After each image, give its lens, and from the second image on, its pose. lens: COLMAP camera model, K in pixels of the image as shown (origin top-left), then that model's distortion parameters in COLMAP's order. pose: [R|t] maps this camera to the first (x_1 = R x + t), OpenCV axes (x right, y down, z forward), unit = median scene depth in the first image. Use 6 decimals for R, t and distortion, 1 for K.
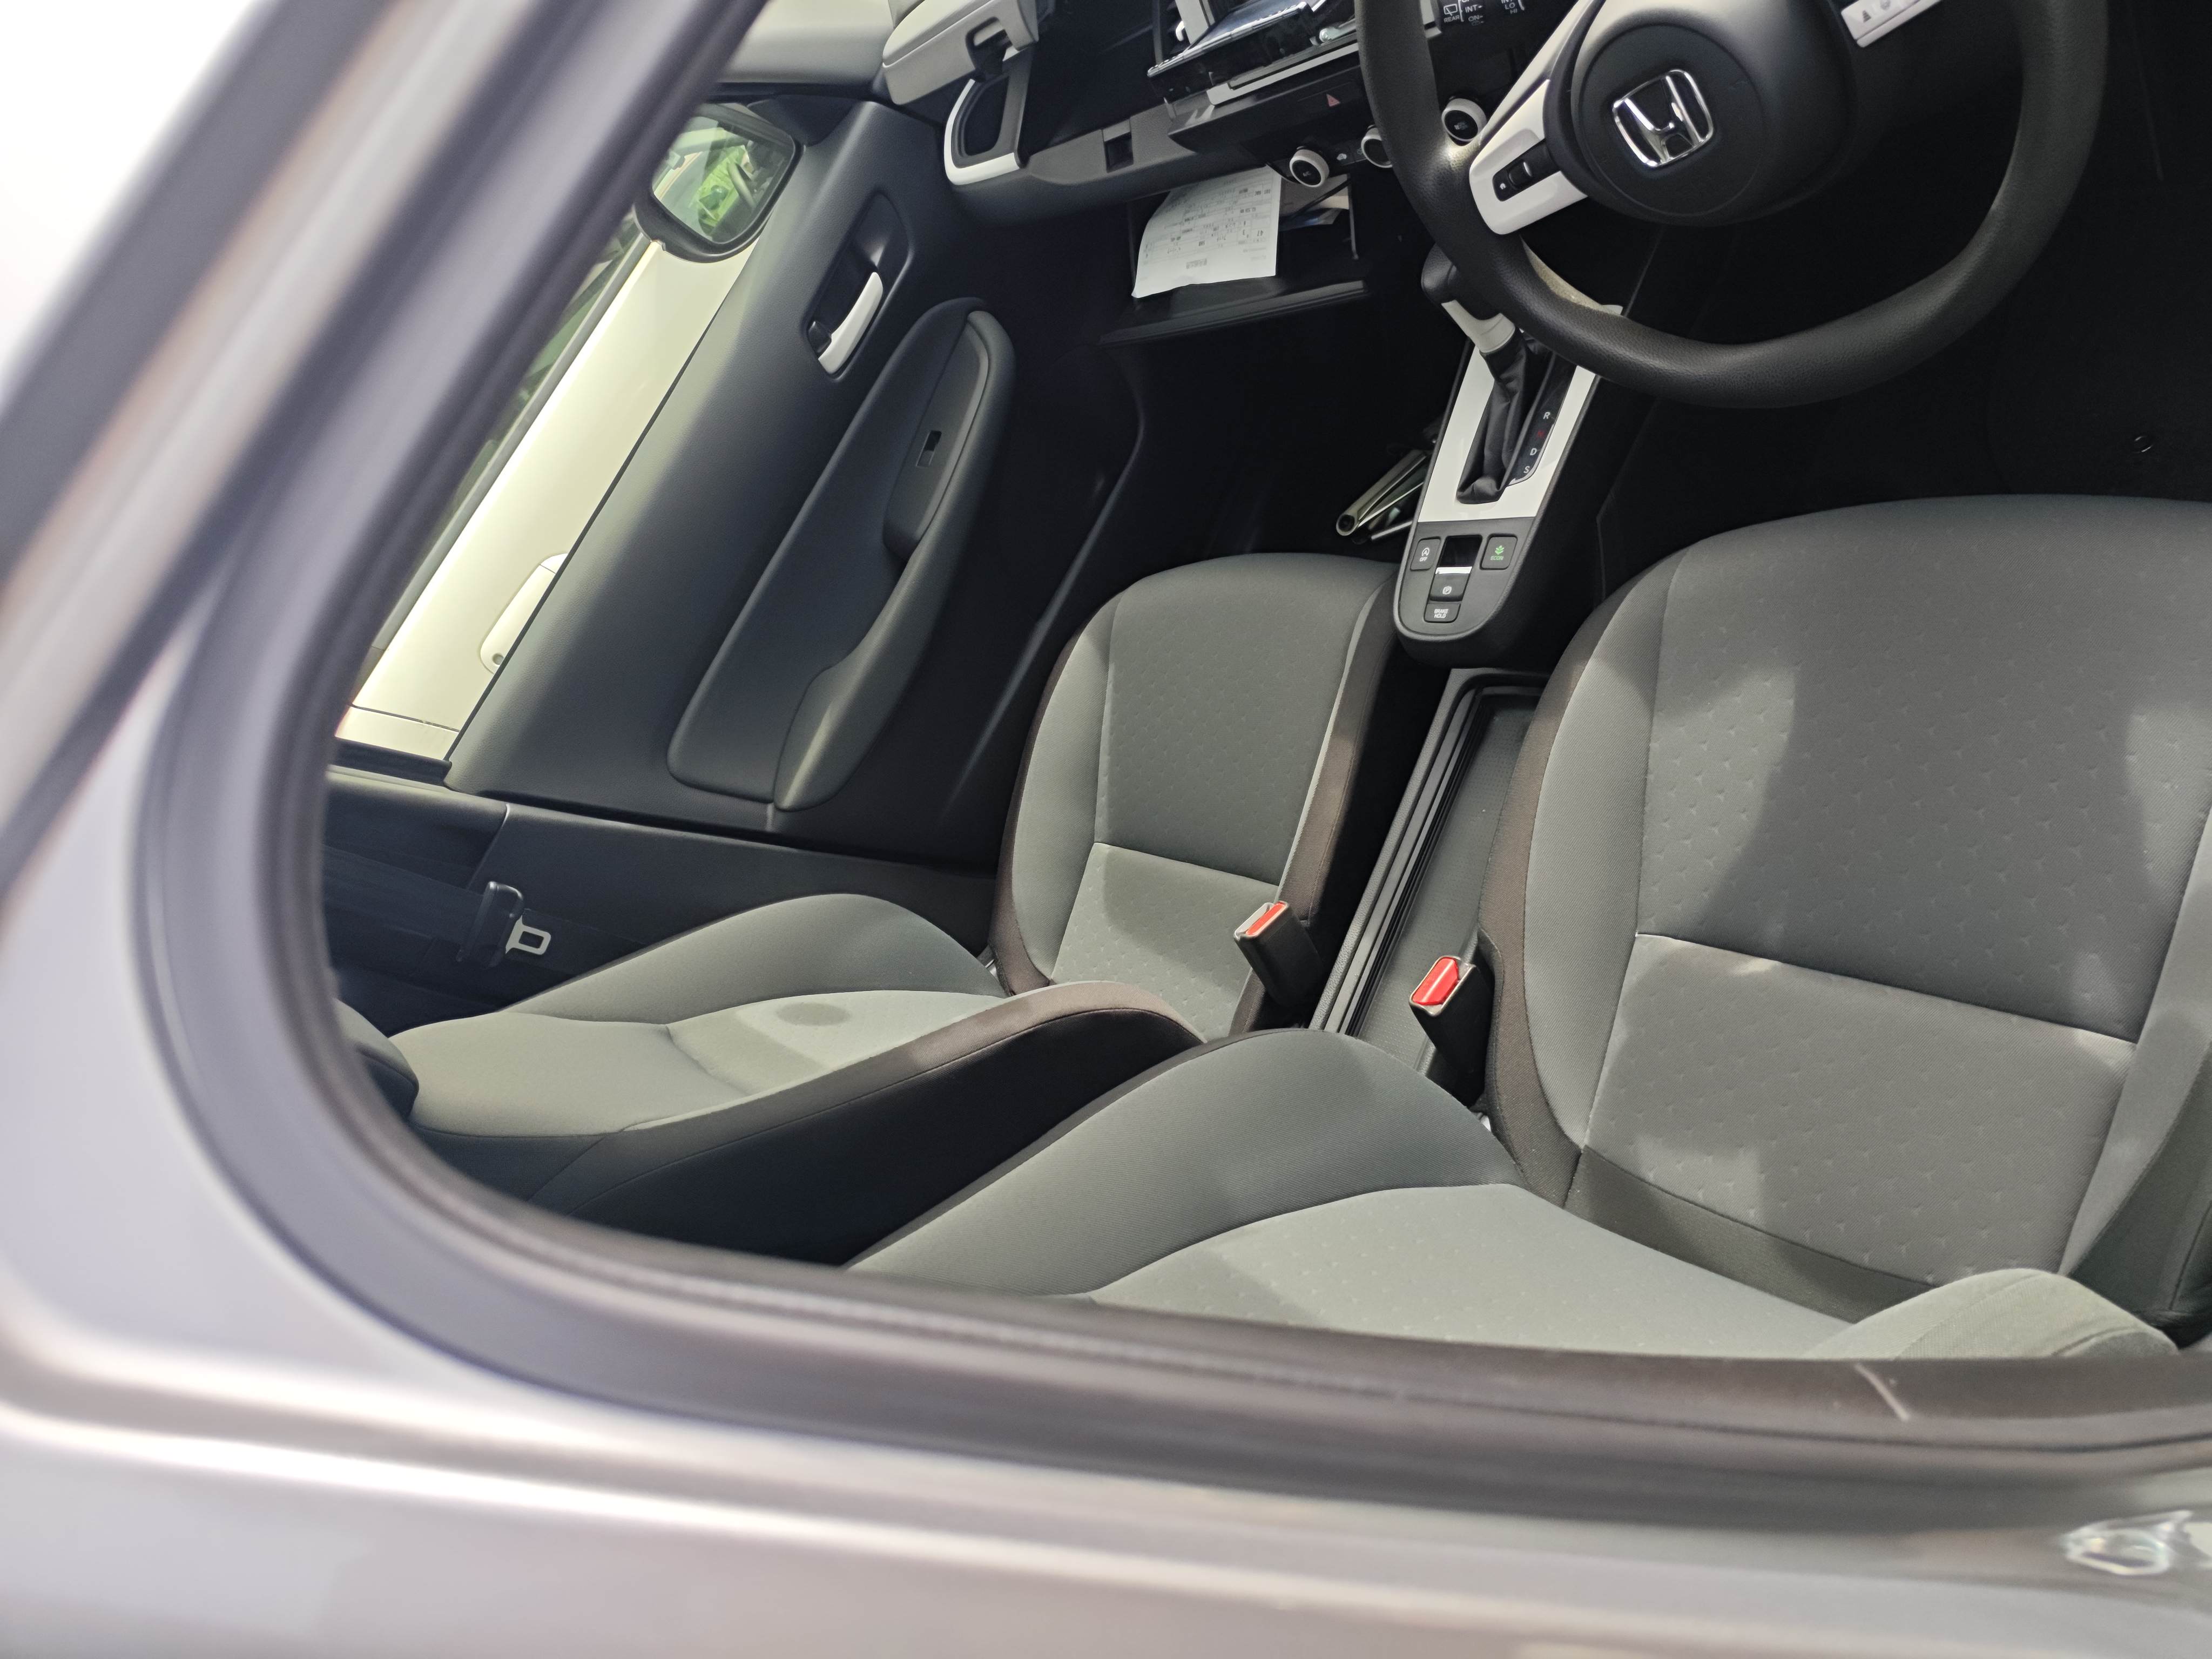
lens RADIAL K [[1601.7, 0, 1131.3], [0, 1601.7, 801.3], [0, 0, 1]] dist [0.048249, -0.072658]
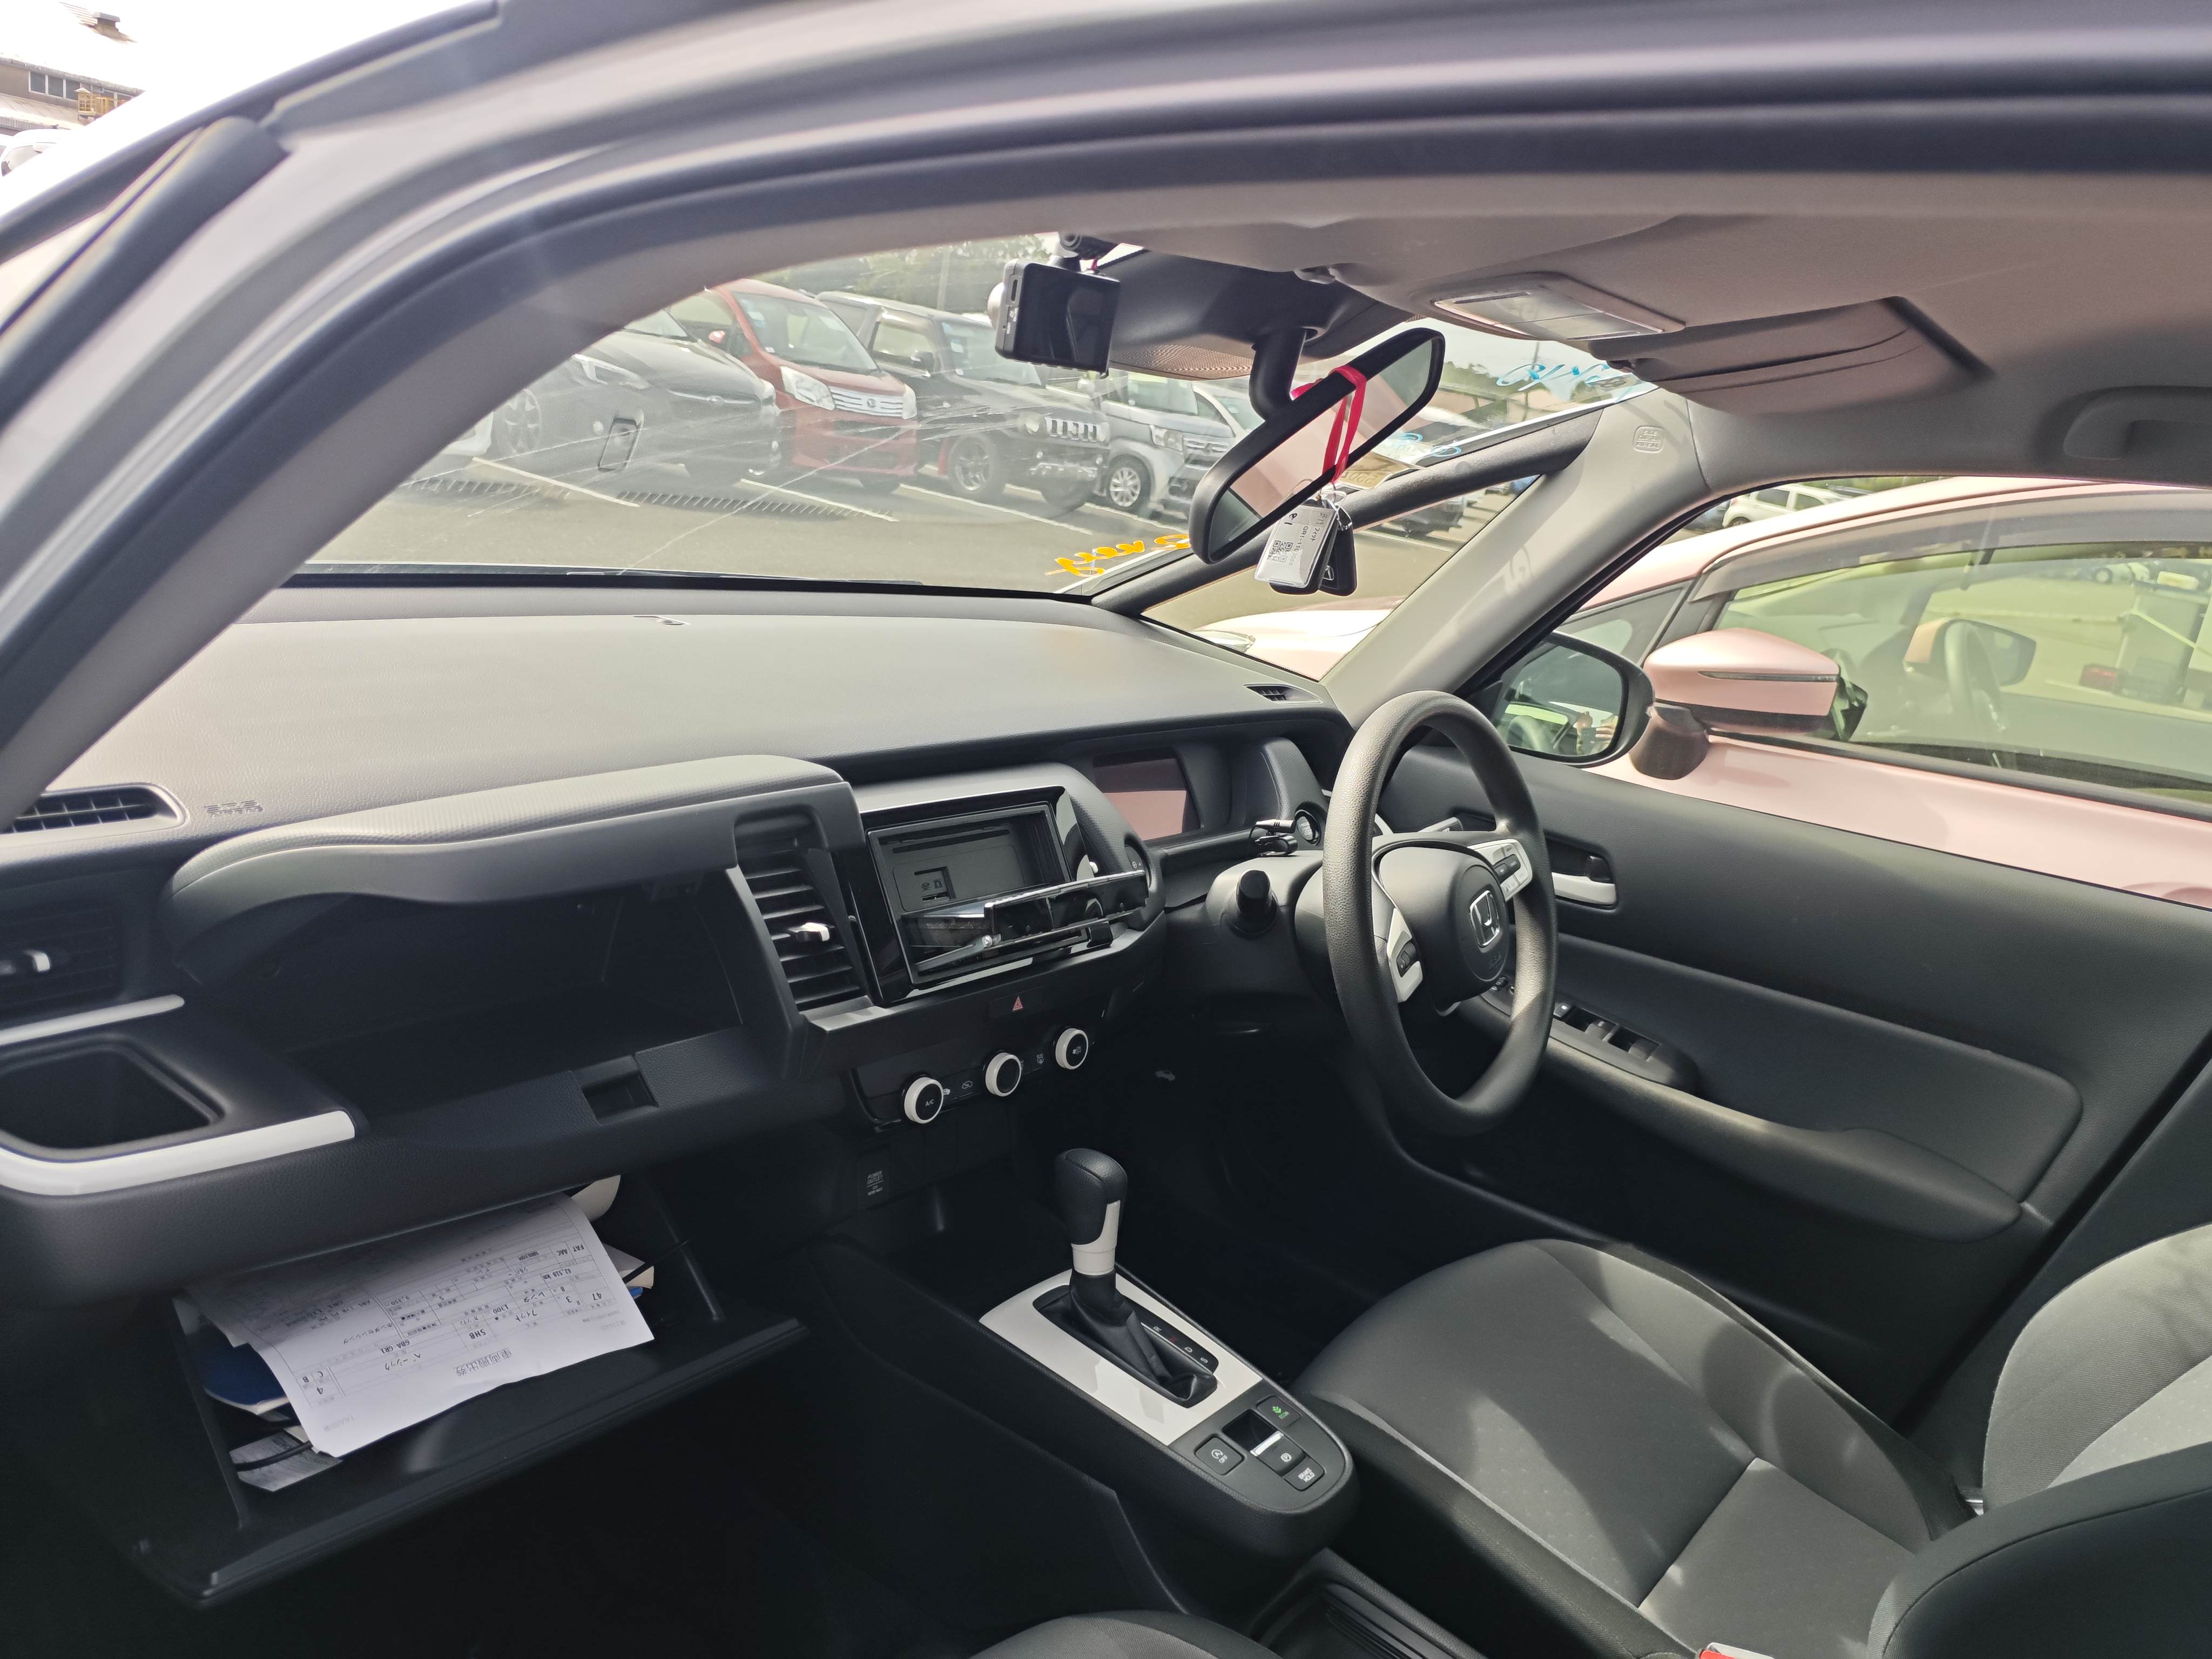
lens RADIAL K [[1638.2, 0, 1095.5], [0, 1638.2, 768.1], [0, 0, 1]] dist [-0.002184, -0.035438]
pose [[-0.063095, 0.522032, 0.850589, -0.787213], [0.692905, 0.636303, -0.339119, -0.141075], [-0.718263, 0.567981, -0.401866, 1.231359]]
